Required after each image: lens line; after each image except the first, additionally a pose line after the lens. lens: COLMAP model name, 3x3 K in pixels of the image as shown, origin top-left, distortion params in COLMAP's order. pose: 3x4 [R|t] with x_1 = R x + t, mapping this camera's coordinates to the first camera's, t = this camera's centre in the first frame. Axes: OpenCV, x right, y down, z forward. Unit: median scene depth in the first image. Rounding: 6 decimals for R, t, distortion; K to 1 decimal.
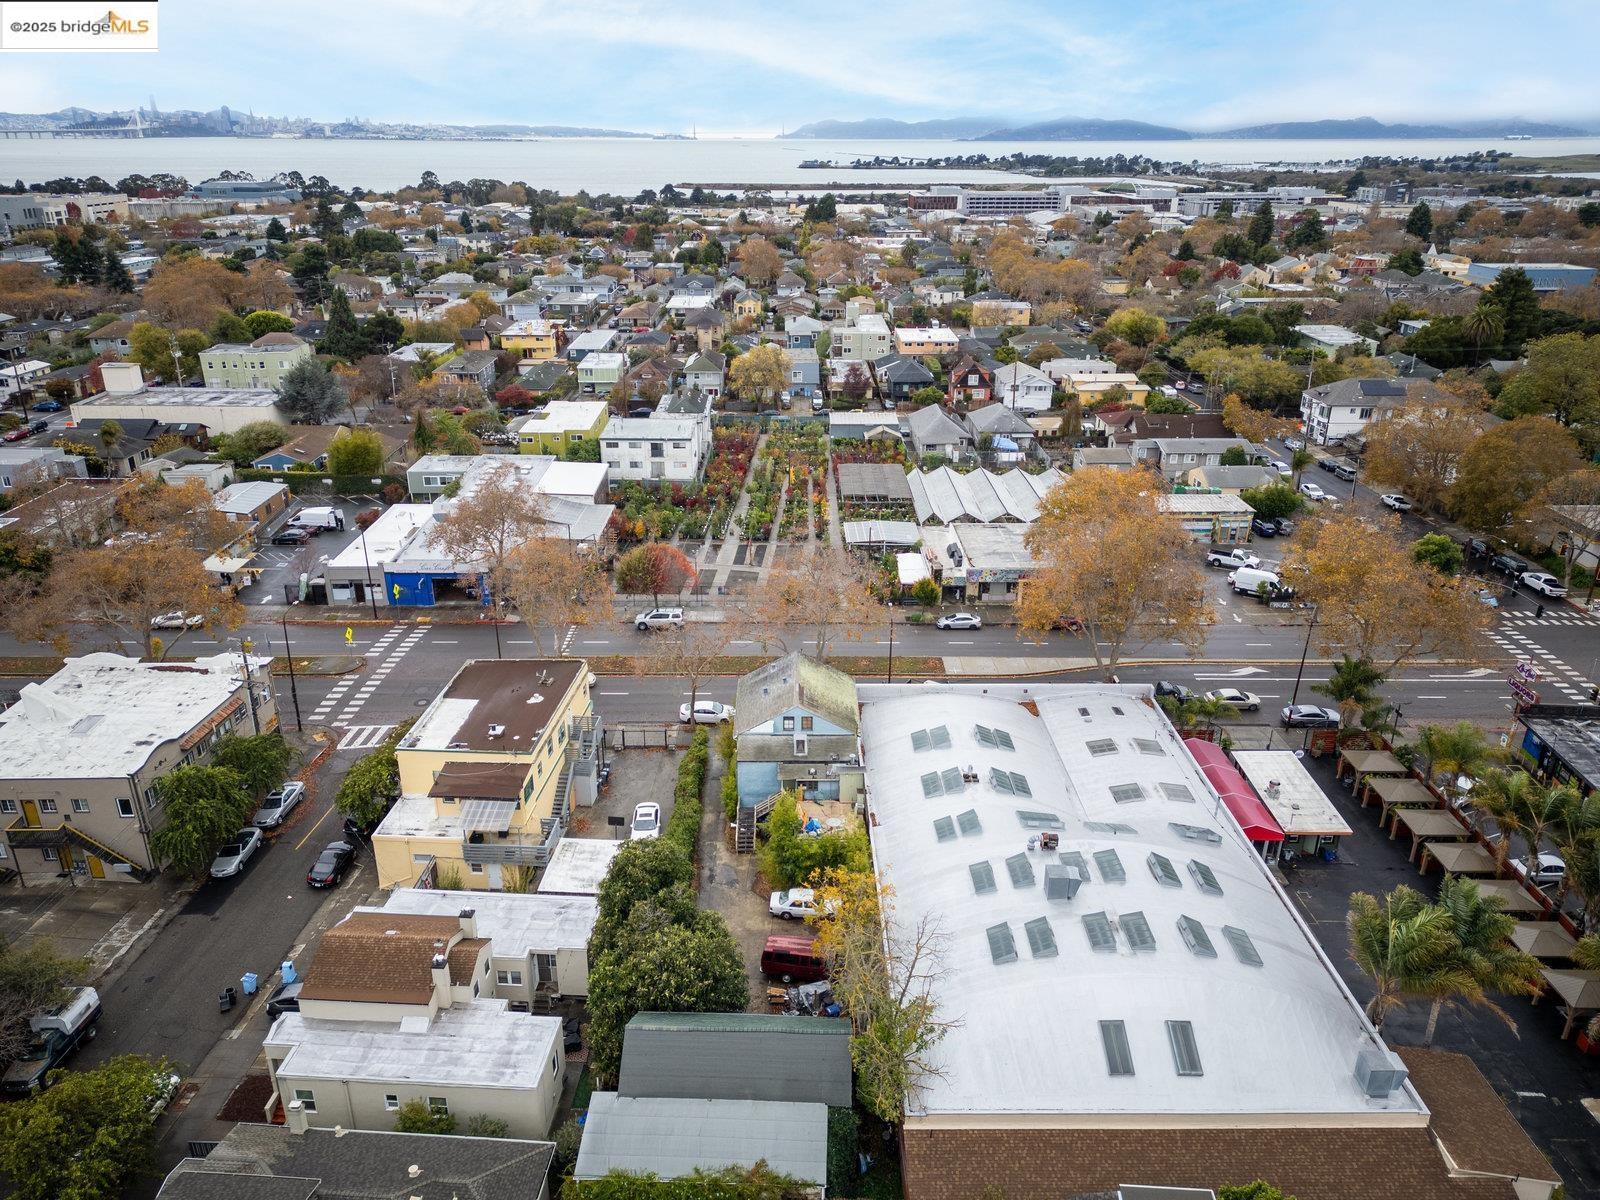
lens RADIAL K [[1109.0, 0, 797.5], [0, 1109.0, 596.0], [0, 0, 1]] dist [0.084685, -0.079019]
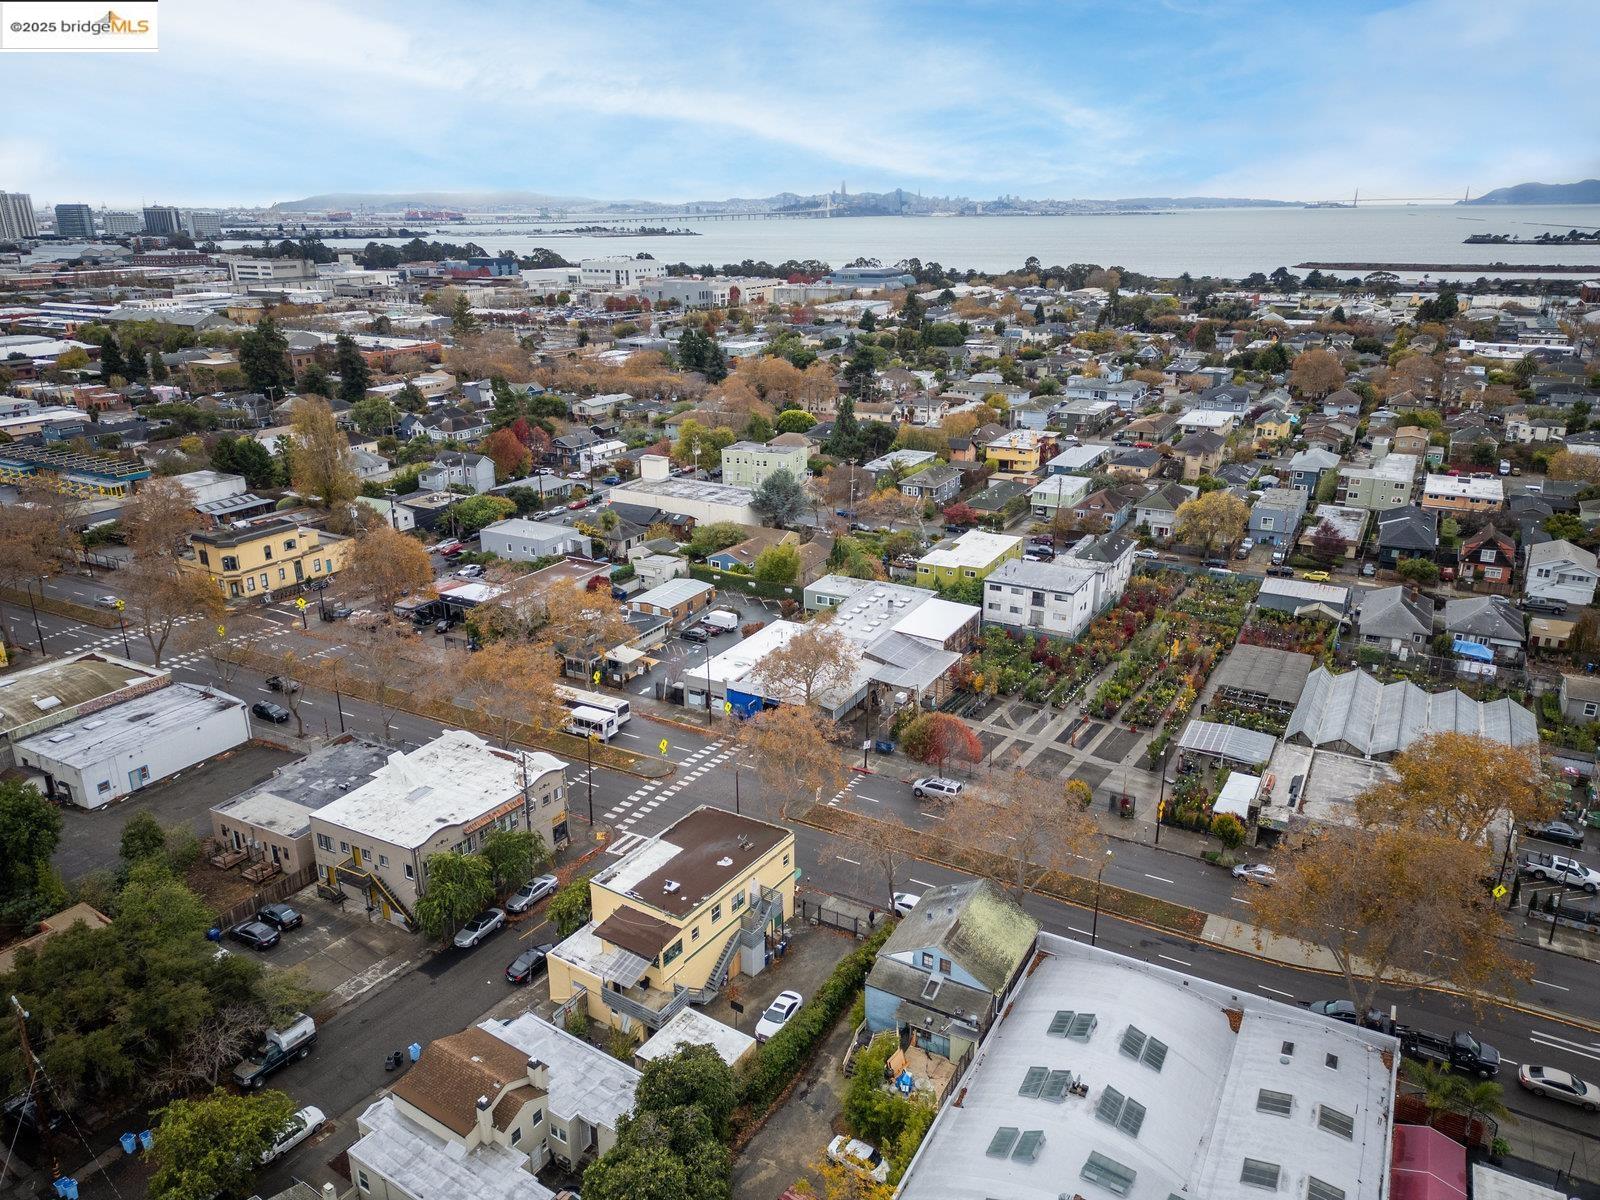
lens RADIAL K [[1109.0, 0, 801.7], [0, 1109.0, 604.0], [0, 0, 1]] dist [0.084685, -0.079019]
pose [[0.870330, 0.157157, -0.466719, 0.264691], [-0.180658, 0.983529, -0.005707, -0.144506], [0.458135, 0.089284, 0.884387, 0.046248]]
